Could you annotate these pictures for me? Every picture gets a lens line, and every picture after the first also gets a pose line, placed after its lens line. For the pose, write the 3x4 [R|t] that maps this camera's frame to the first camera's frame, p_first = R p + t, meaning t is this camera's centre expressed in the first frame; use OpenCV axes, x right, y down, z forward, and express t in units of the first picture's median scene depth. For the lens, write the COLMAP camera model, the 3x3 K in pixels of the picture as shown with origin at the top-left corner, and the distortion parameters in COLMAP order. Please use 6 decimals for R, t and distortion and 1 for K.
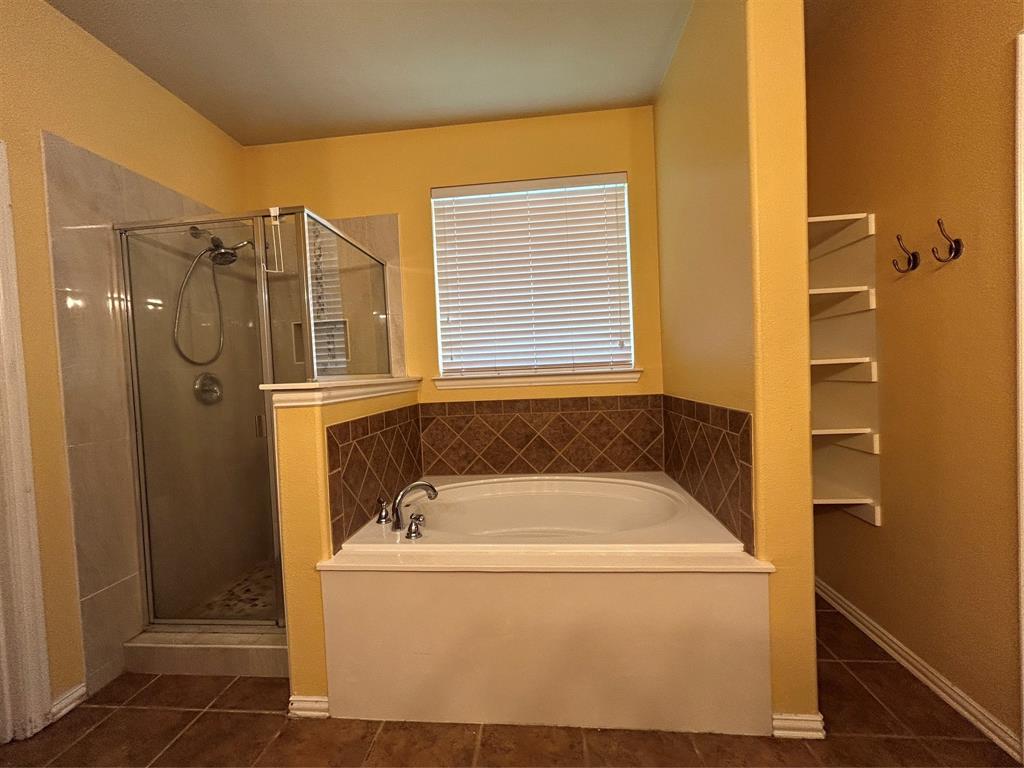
lens RADIAL K [[416.2, 0, 512.1], [0, 416.2, 382.3], [0, 0, 1]] dist [-0.004422, 0.001683]
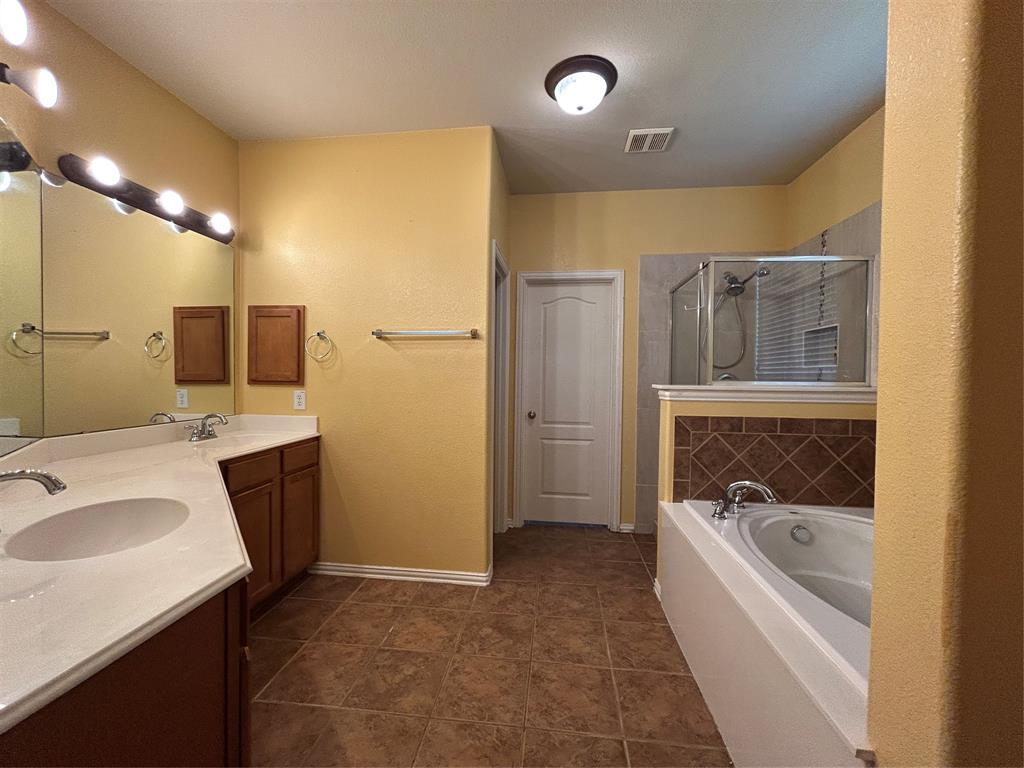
lens RADIAL K [[416.2, 0, 512.1], [0, 416.2, 385.3], [0, 0, 1]] dist [-0.004422, 0.001683]
pose [[-0.019616, 0.066585, -0.997588, 0.974232], [-0.037425, 0.997032, 0.067284, -0.074152], [0.999107, 0.038655, -0.017066, 0.410791]]
